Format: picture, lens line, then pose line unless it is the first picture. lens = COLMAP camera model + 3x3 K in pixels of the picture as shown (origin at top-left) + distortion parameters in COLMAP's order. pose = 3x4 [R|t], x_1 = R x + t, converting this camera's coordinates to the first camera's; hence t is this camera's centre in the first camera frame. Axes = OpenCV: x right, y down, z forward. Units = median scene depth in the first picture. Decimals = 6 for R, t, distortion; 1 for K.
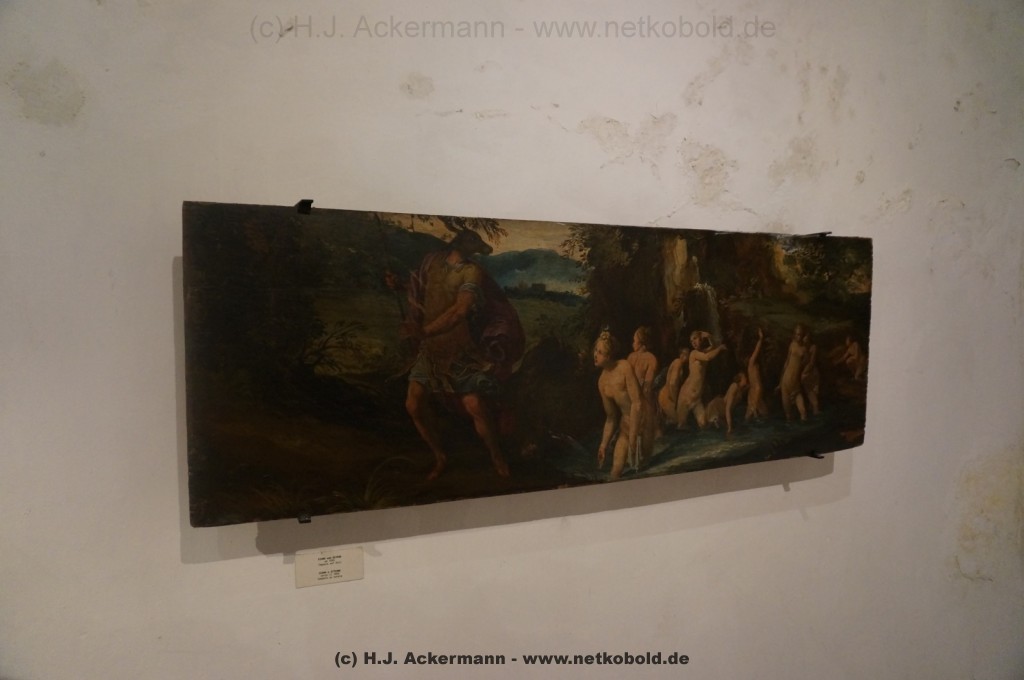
lens RADIAL K [[724.8, 0, 509.2], [0, 724.8, 339.2], [0, 0, 1]] dist [-0.012494, 0.007059]
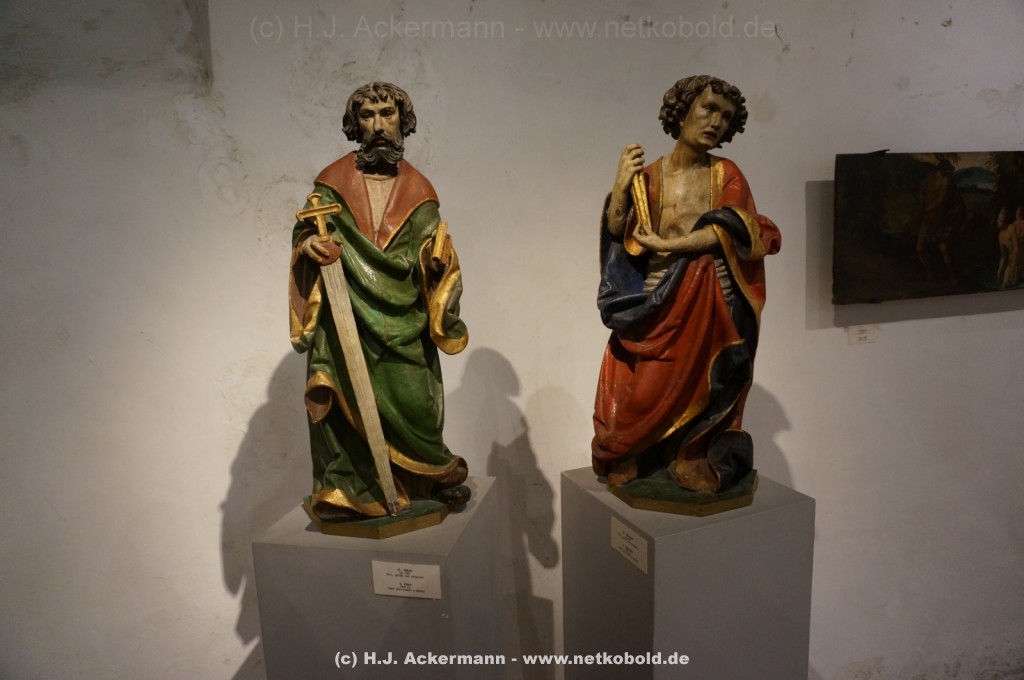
lens RADIAL K [[724.8, 0, 515.0], [0, 724.8, 342.5], [0, 0, 1]] dist [-0.012494, 0.007059]
pose [[0.990801, -0.037405, -0.130051, -0.939184], [0.049657, 0.994494, 0.092277, 0.103056], [0.125884, -0.097886, 0.987204, -1.094962]]
